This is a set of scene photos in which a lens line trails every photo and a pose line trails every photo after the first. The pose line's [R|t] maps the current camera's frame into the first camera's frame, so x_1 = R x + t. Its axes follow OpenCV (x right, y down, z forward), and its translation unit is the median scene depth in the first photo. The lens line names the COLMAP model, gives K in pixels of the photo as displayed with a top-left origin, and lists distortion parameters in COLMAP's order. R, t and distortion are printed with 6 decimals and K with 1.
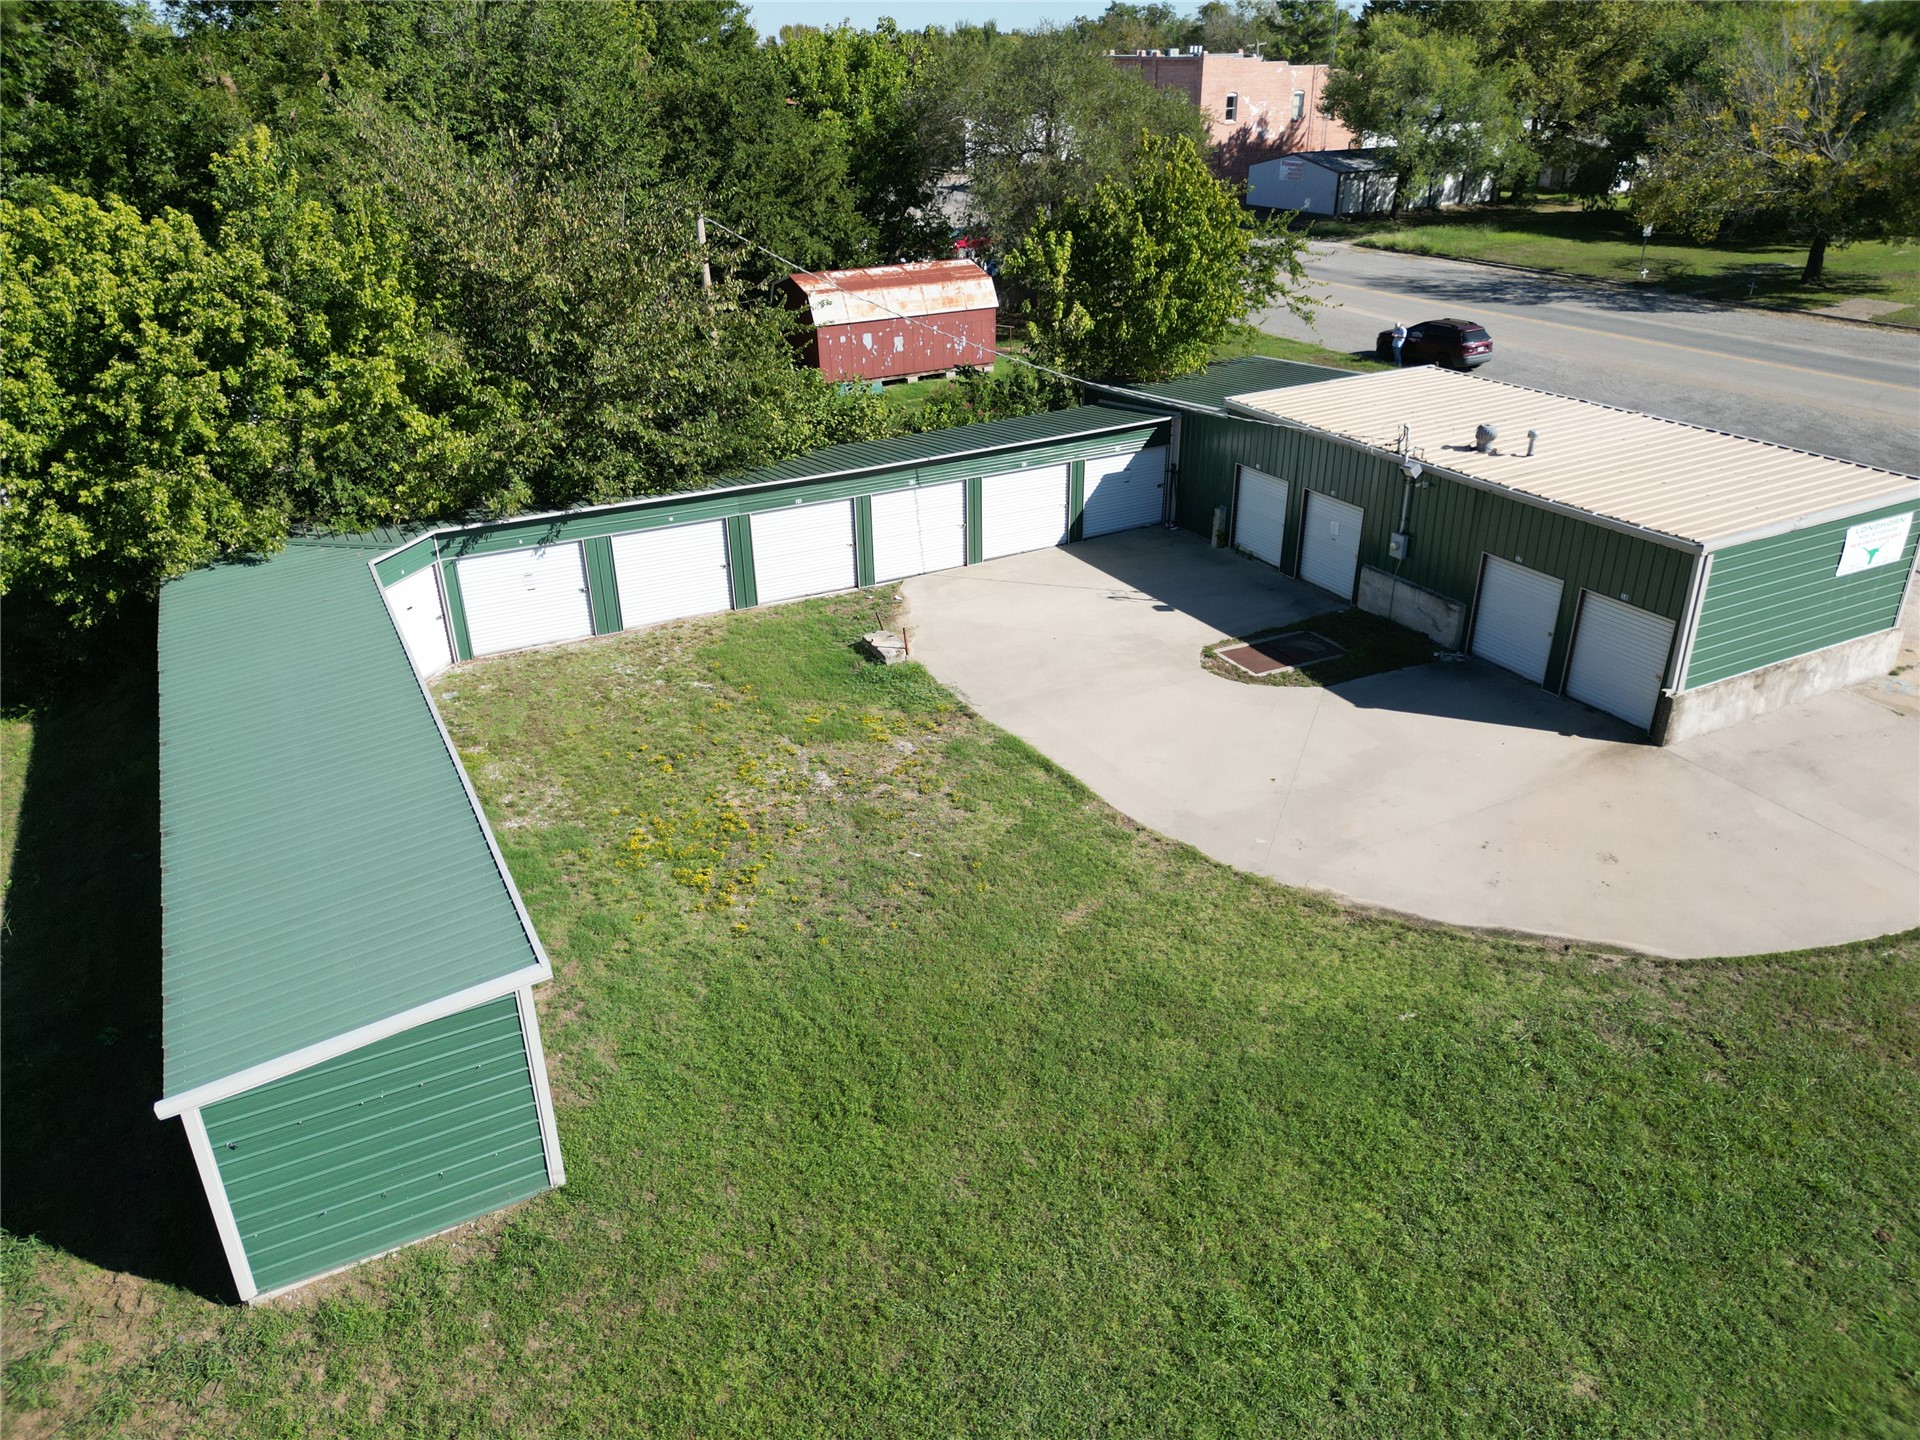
lens RADIAL K [[1344.8, 0, 959.9], [0, 1344.8, 715.8], [0, 0, 1]] dist [0.074016, -0.077141]
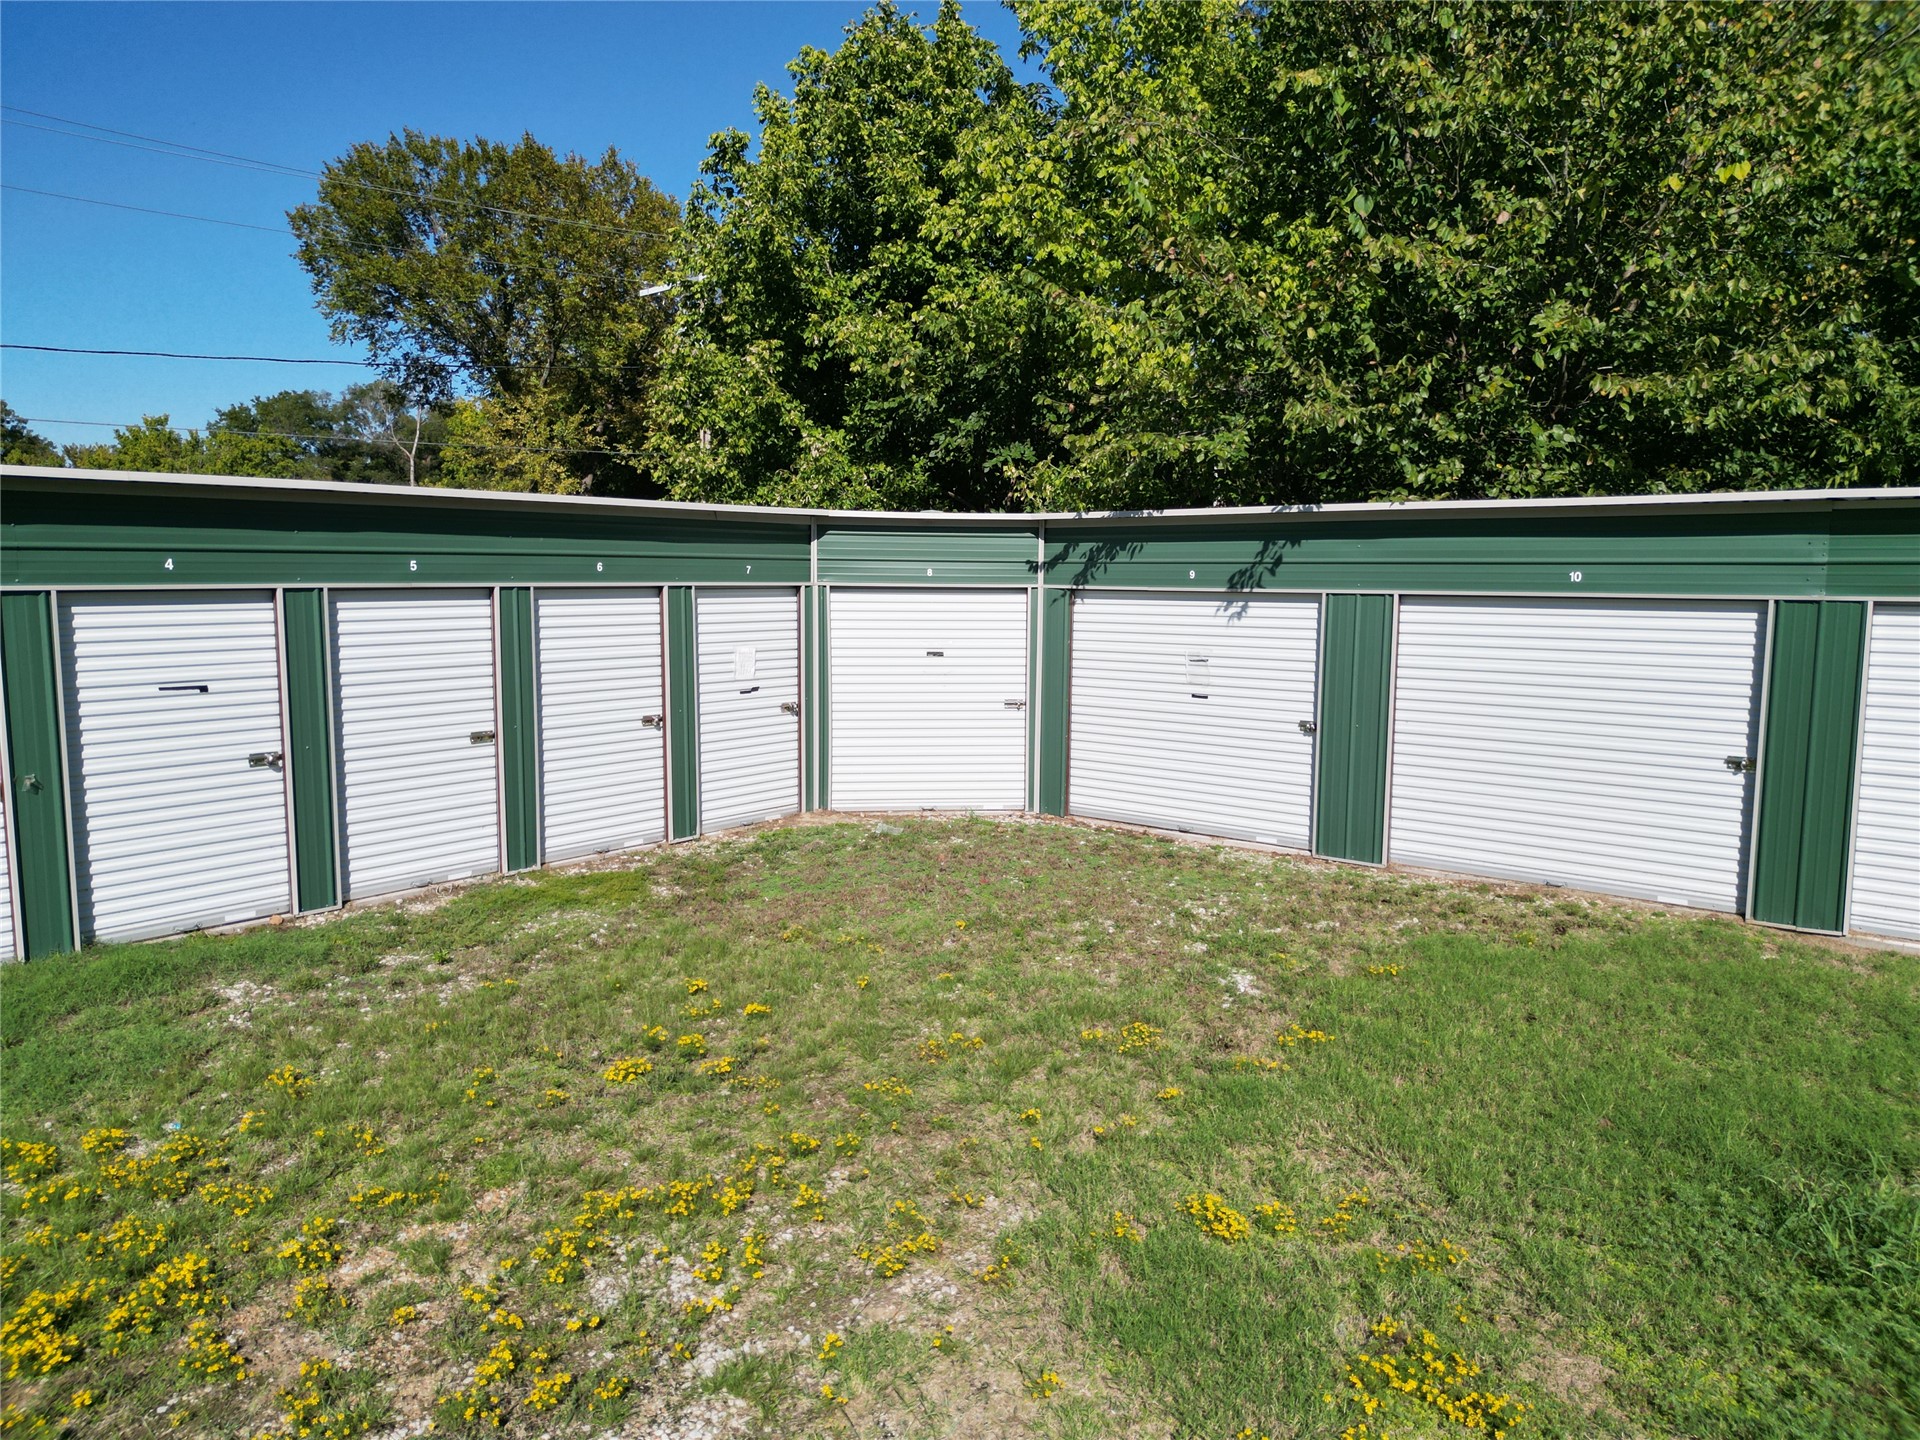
lens RADIAL K [[1344.8, 0, 959.9], [0, 1344.8, 715.8], [0, 0, 1]] dist [0.074016, -0.077141]
pose [[0.383946, 0.115933, -0.916049, 0.043849], [-0.412497, 0.909121, -0.057835, -0.032556], [0.826094, 0.400073, 0.396875, 0.787309]]
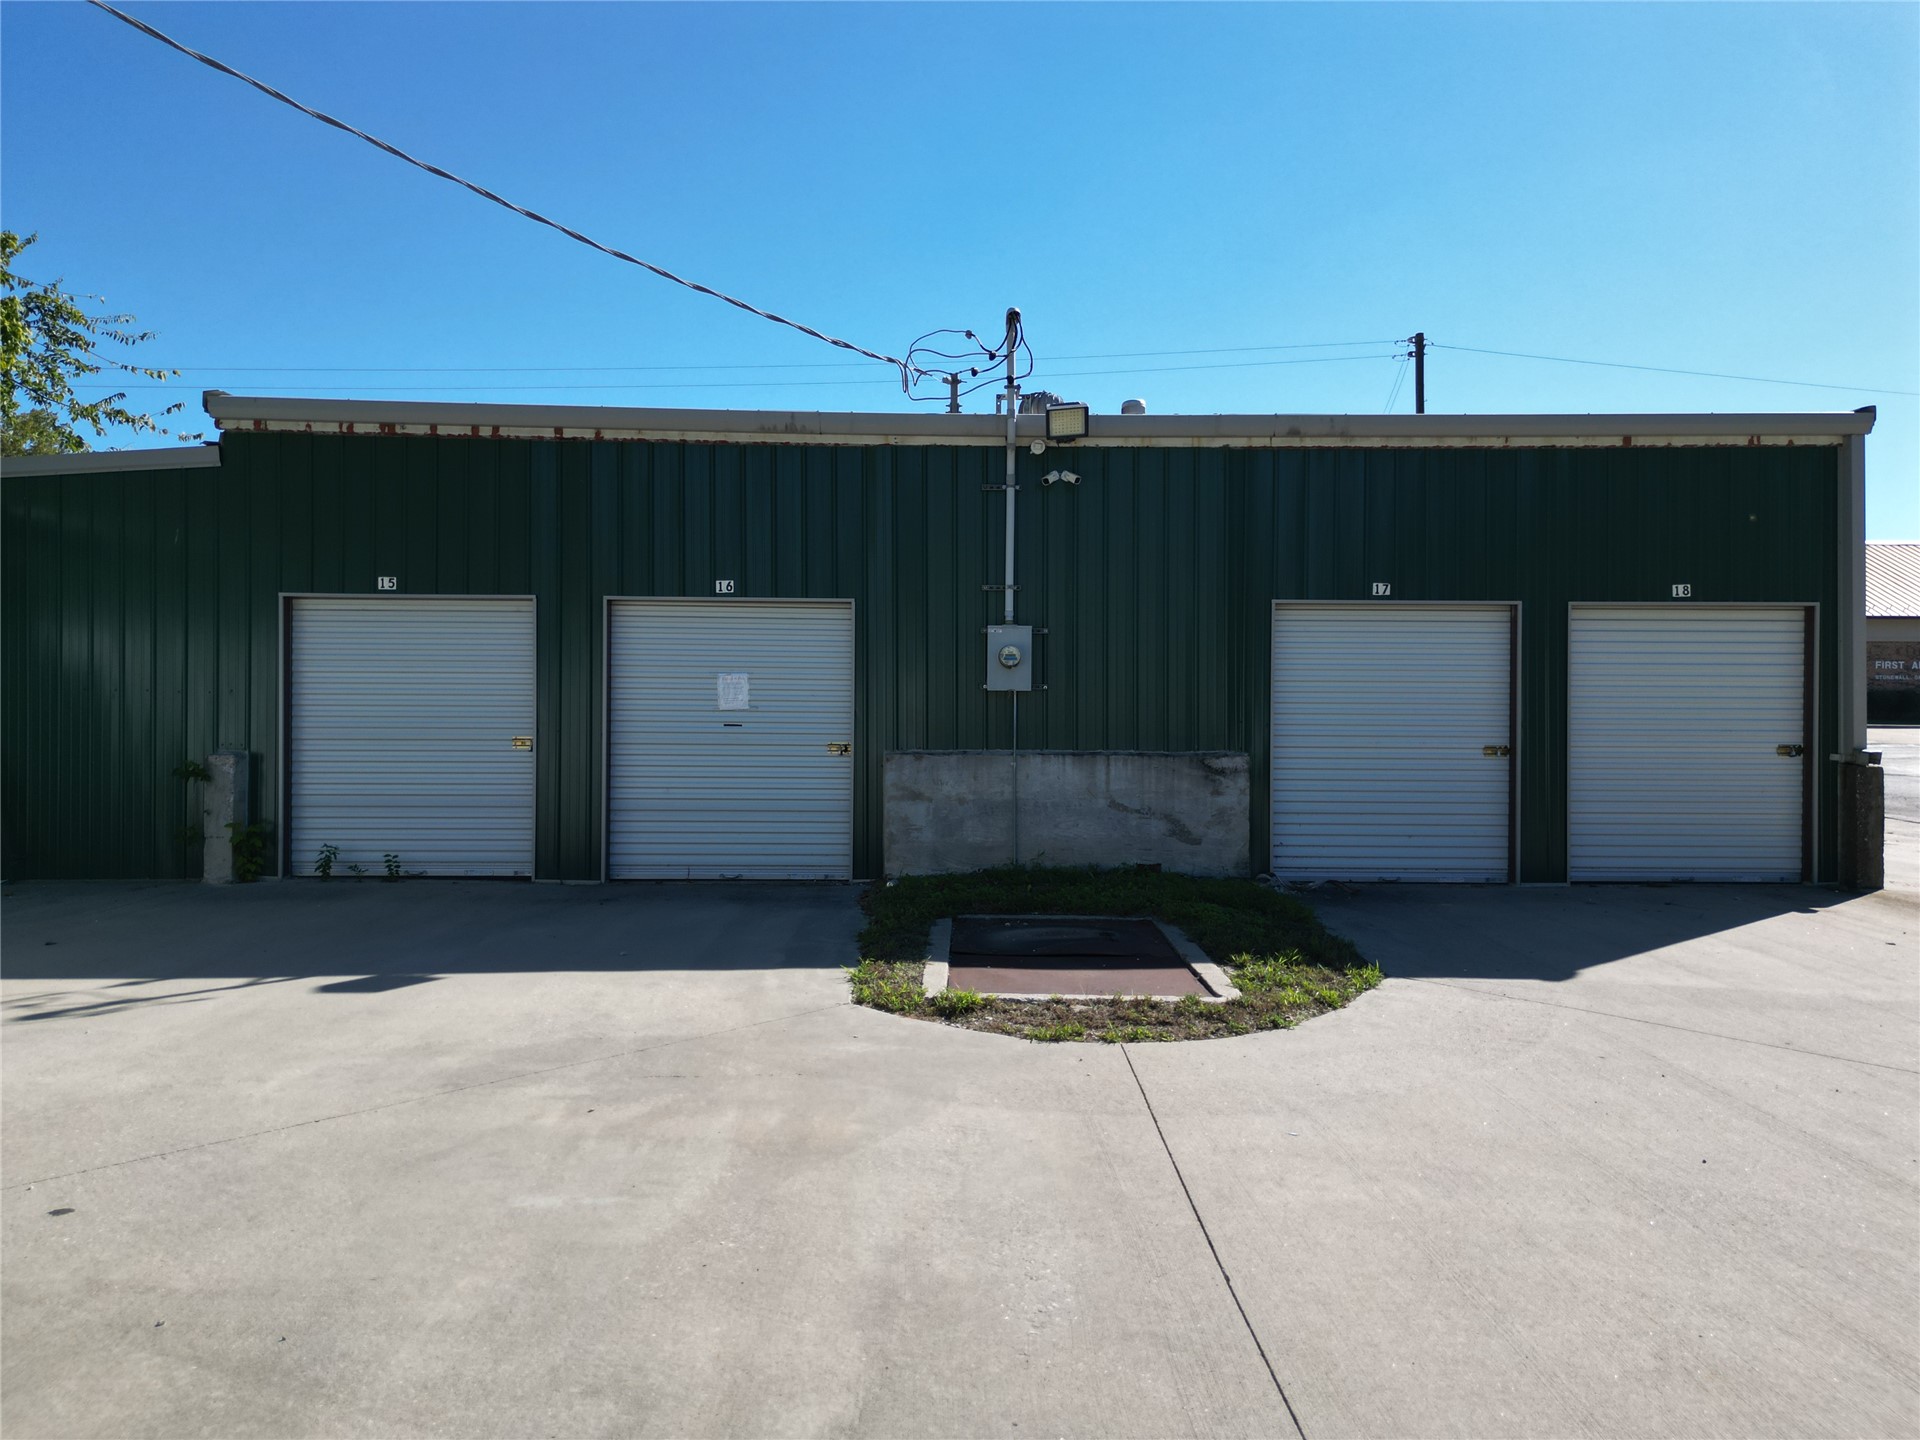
lens RADIAL K [[1352.0, 0, 959.3], [0, 1352.0, 713.0], [0, 0, 1]] dist [0.047809, -0.035973]
pose [[0.453581, 0.011994, 0.891134, -0.008590], [0.380677, 0.901495, -0.205895, -0.042367], [-0.805822, 0.432624, 0.404335, 0.889658]]
